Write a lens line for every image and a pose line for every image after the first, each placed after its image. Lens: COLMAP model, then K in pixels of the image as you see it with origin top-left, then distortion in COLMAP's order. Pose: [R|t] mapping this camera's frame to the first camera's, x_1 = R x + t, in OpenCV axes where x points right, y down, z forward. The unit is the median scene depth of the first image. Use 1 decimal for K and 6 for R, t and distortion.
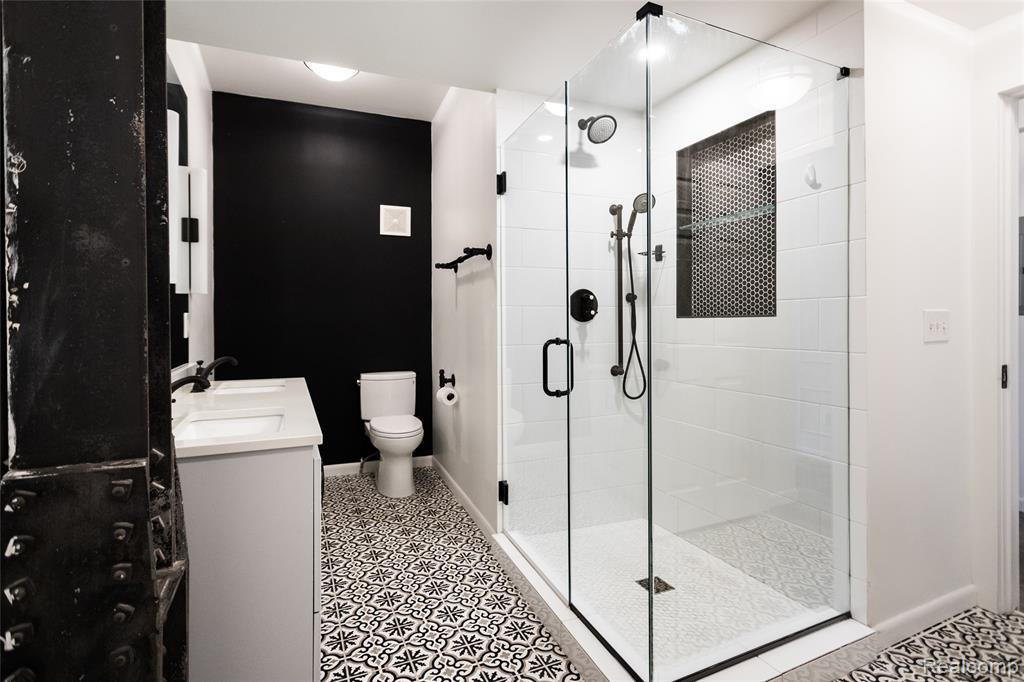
lens RADIAL K [[491.3, 0, 510.1], [0, 491.3, 326.0], [0, 0, 1]] dist [0.014266, 0.000415]
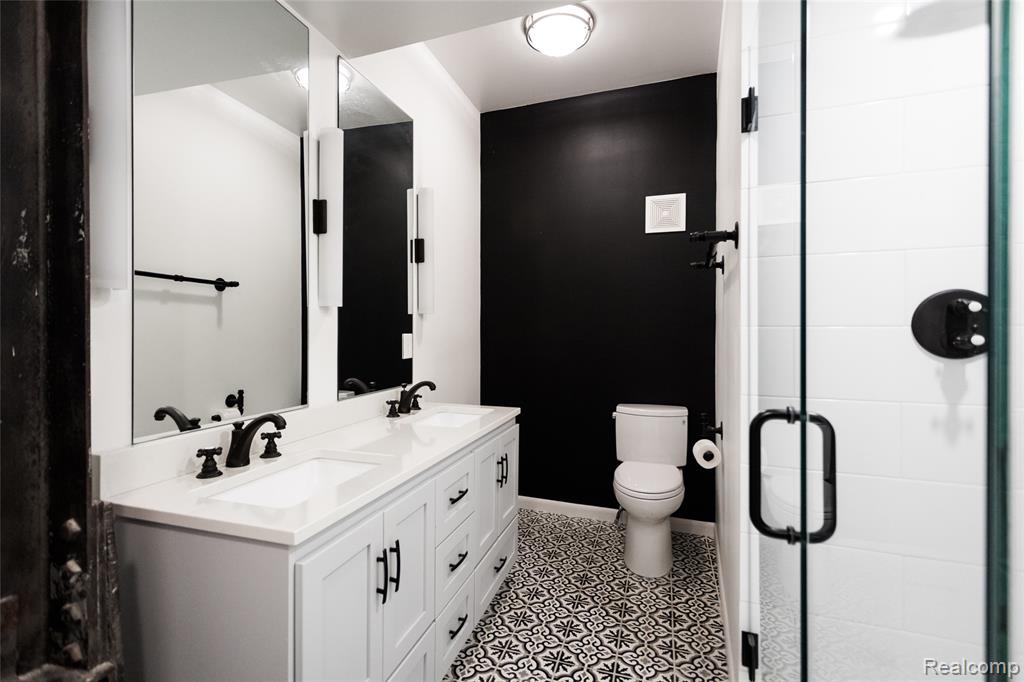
lens RADIAL K [[480.6, 0, 511.6], [0, 480.6, 332.2], [0, 0, 1]] dist [0.001207, 0.000359]
pose [[0.742351, 0.007831, -0.669965, 0.138664], [-0.012478, 0.999920, -0.002138, -0.026669], [0.669895, 0.009947, 0.742389, 0.365719]]
